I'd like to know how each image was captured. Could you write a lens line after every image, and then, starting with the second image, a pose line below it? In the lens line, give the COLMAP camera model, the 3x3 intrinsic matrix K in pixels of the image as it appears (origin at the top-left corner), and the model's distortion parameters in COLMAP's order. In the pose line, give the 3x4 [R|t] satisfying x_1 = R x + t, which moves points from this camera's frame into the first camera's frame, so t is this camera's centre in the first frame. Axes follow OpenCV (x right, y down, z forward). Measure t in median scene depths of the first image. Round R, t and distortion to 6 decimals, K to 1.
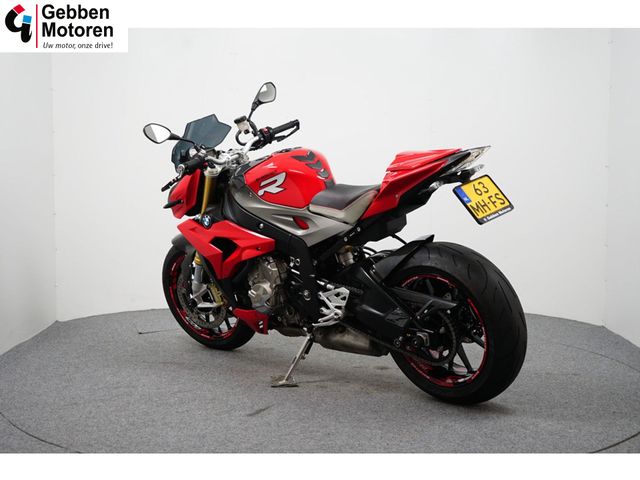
lens RADIAL K [[978.9, 0, 318.5], [0, 978.9, 236.2], [0, 0, 1]] dist [0.068287, 0.000000]
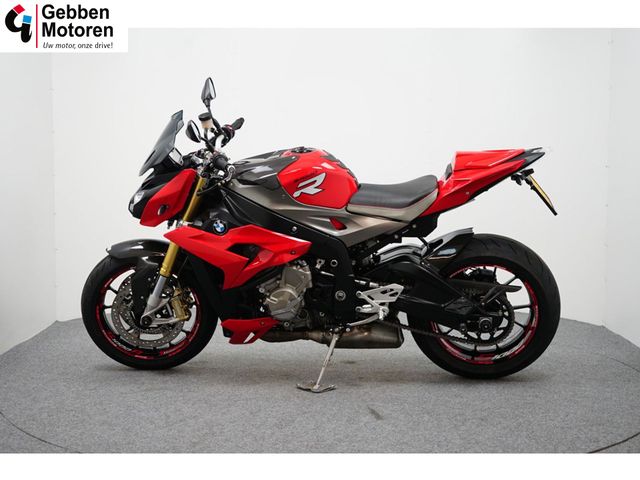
lens RADIAL K [[978.9, 0, 319.6], [0, 978.9, 240.1], [0, 0, 1]] dist [0.068287, 0.000000]
pose [[0.769023, -0.058177, 0.636568, -0.661631], [0.052624, 0.998231, 0.027656, -0.025011], [-0.637051, 0.012230, 0.770725, 0.248353]]
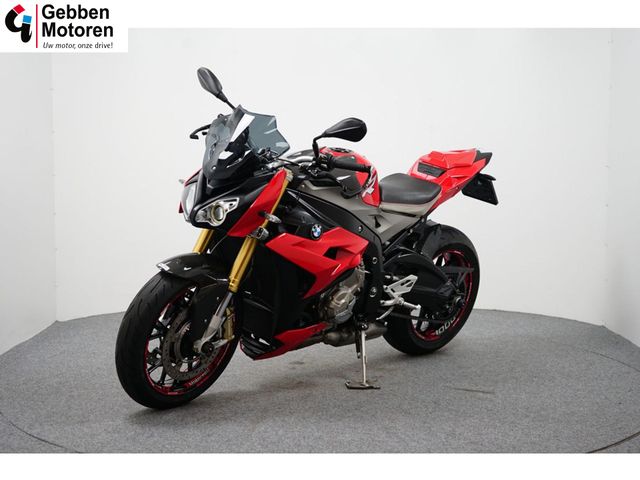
lens RADIAL K [[978.9, 0, 319.7], [0, 978.9, 241.8], [0, 0, 1]] dist [0.068287, 0.000000]
pose [[0.022969, -0.093444, 0.995360, -1.031445], [0.079040, 0.992675, 0.091368, -0.090146], [-0.996607, 0.076575, 0.030187, 1.027646]]
